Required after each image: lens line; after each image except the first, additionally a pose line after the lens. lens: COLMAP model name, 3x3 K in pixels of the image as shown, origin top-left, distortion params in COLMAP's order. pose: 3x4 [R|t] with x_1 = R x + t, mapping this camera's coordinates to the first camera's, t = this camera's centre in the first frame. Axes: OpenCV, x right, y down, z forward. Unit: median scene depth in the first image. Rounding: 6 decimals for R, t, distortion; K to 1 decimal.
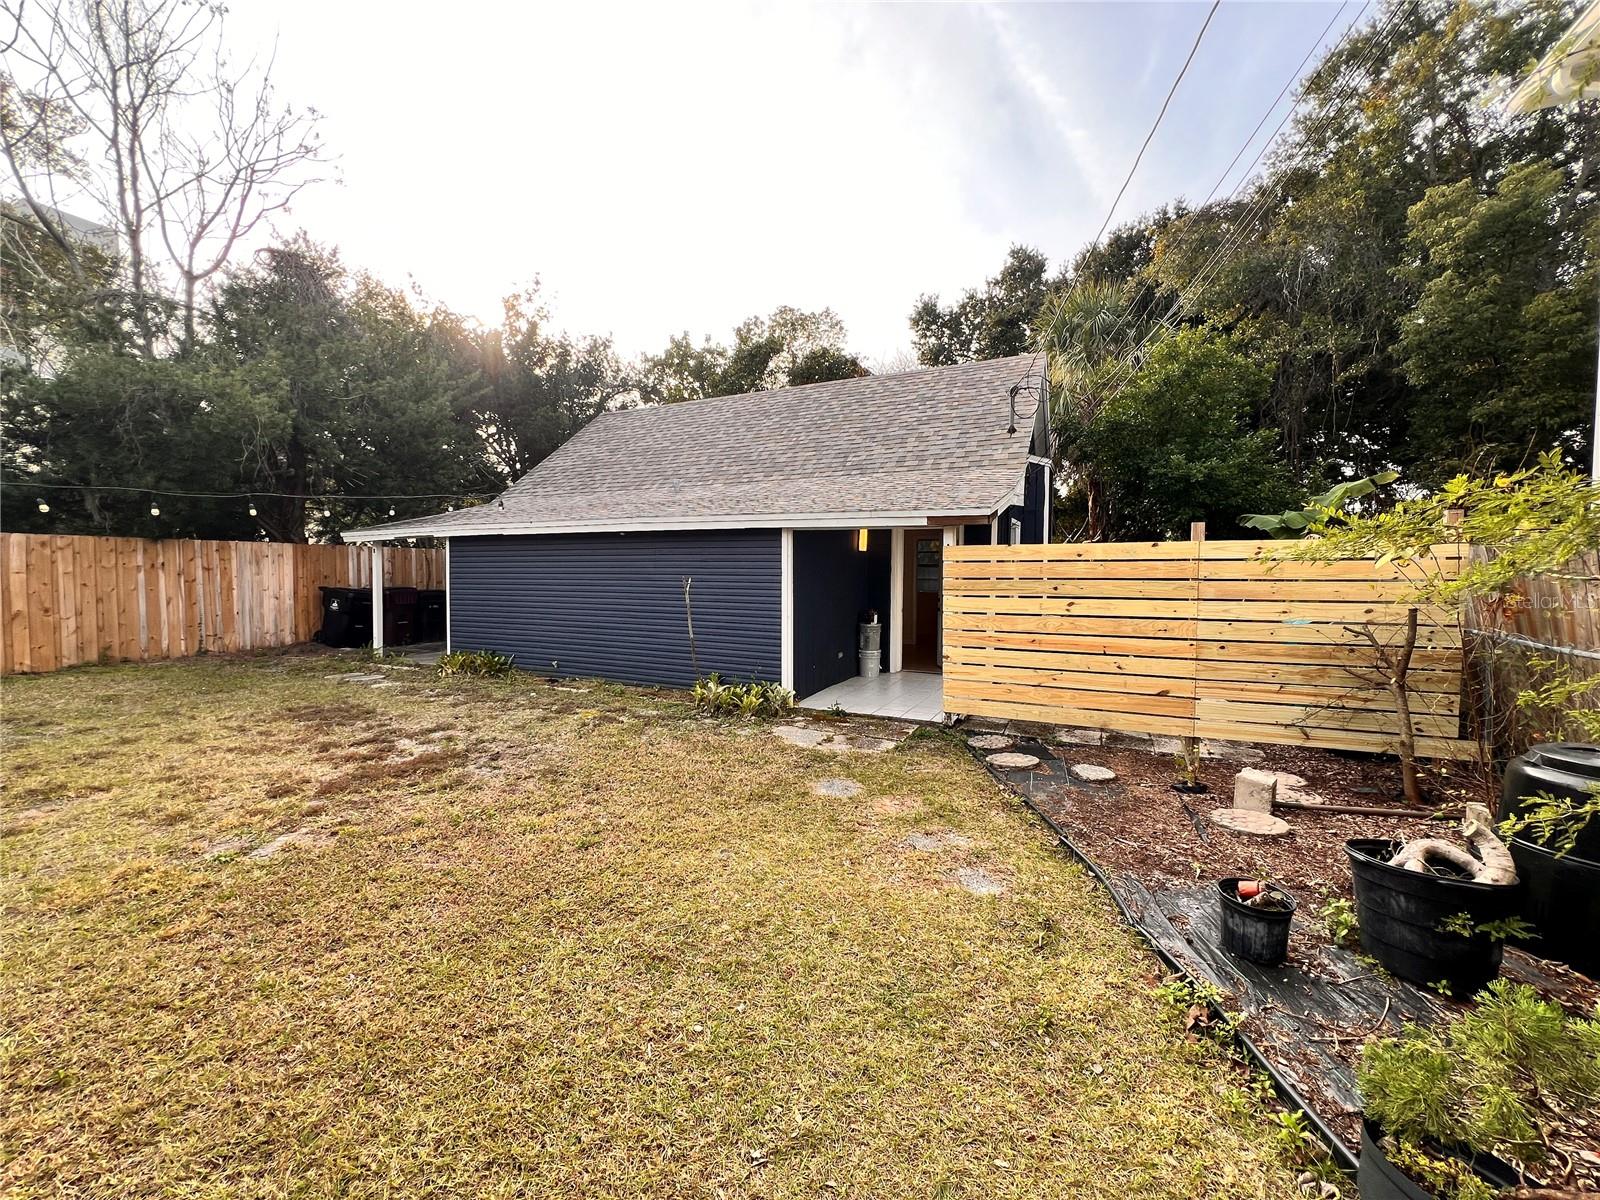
lens RADIAL K [[640.2, 0, 793.5], [0, 640.2, 599.3], [0, 0, 1]] dist [-0.000395, -0.000149]
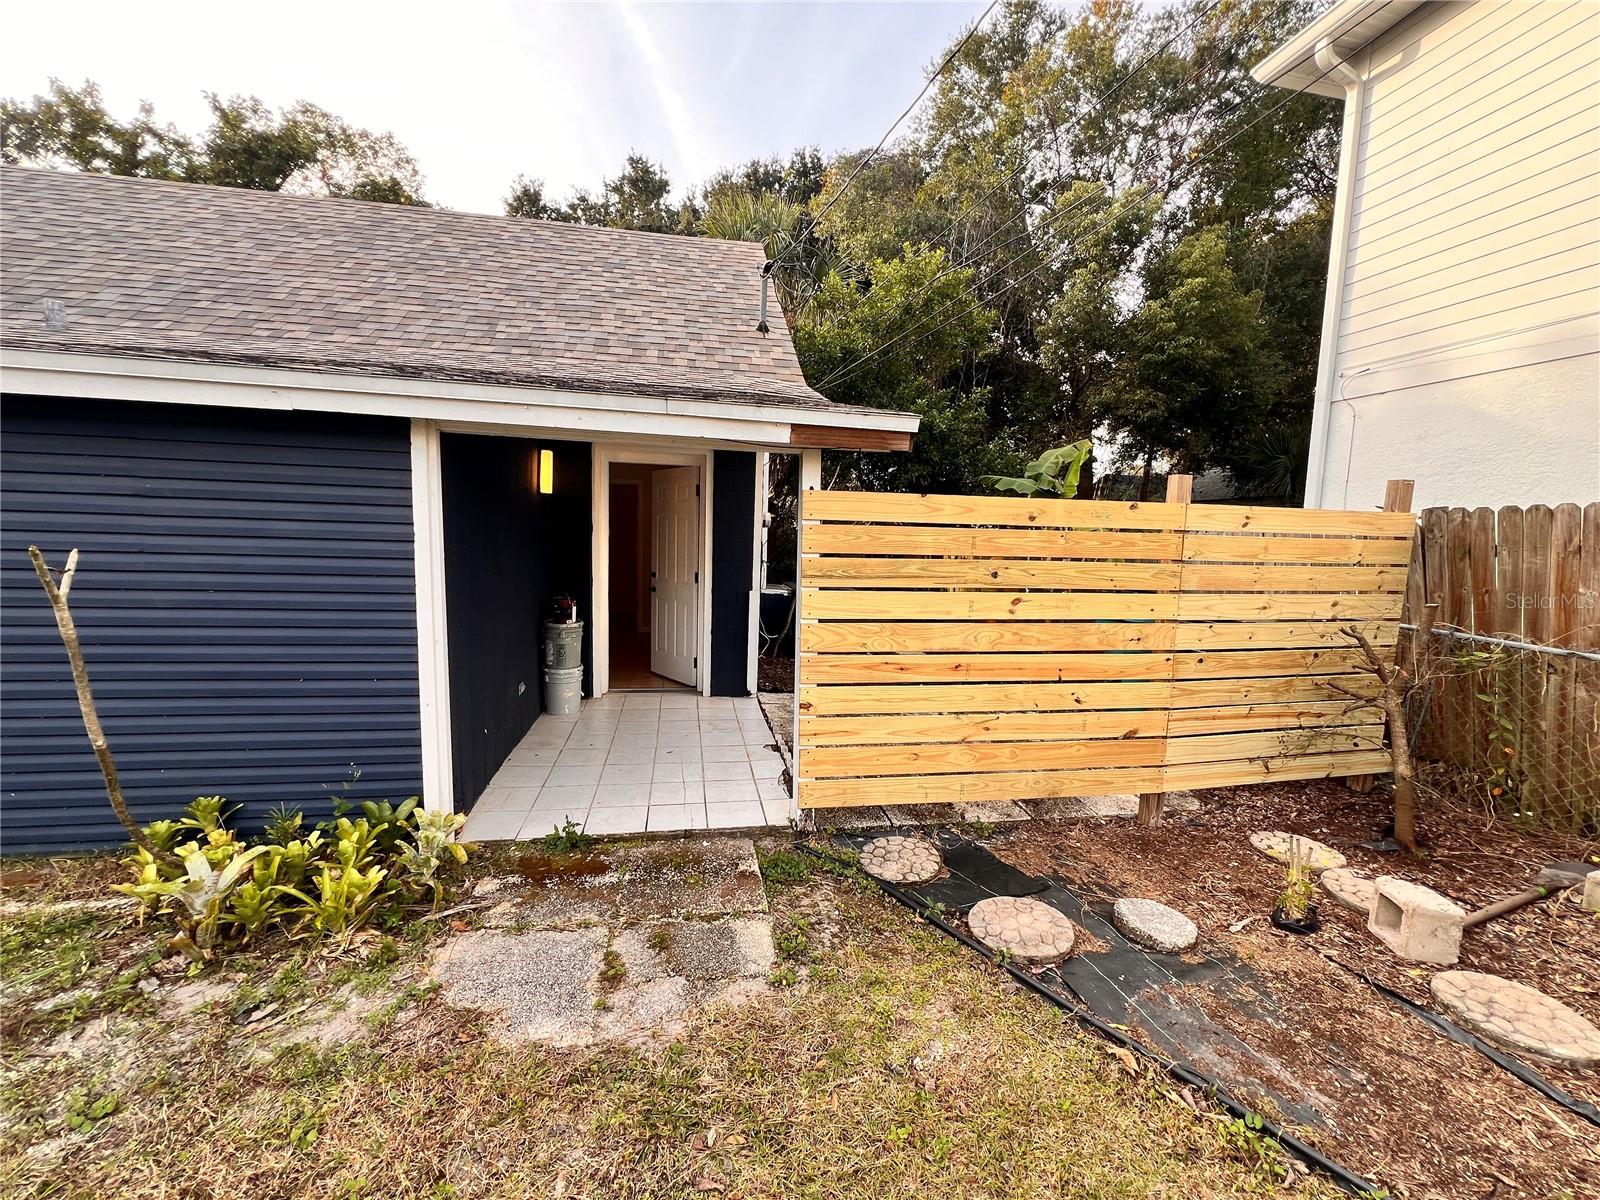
lens RADIAL K [[640.2, 0, 793.5], [0, 640.2, 599.3], [0, 0, 1]] dist [-0.000395, -0.000149]
pose [[0.807761, -0.041774, 0.588028, -0.065238], [-0.000698, 0.997418, 0.071815, -0.030205], [-0.589509, -0.058420, 0.805646, 0.535632]]
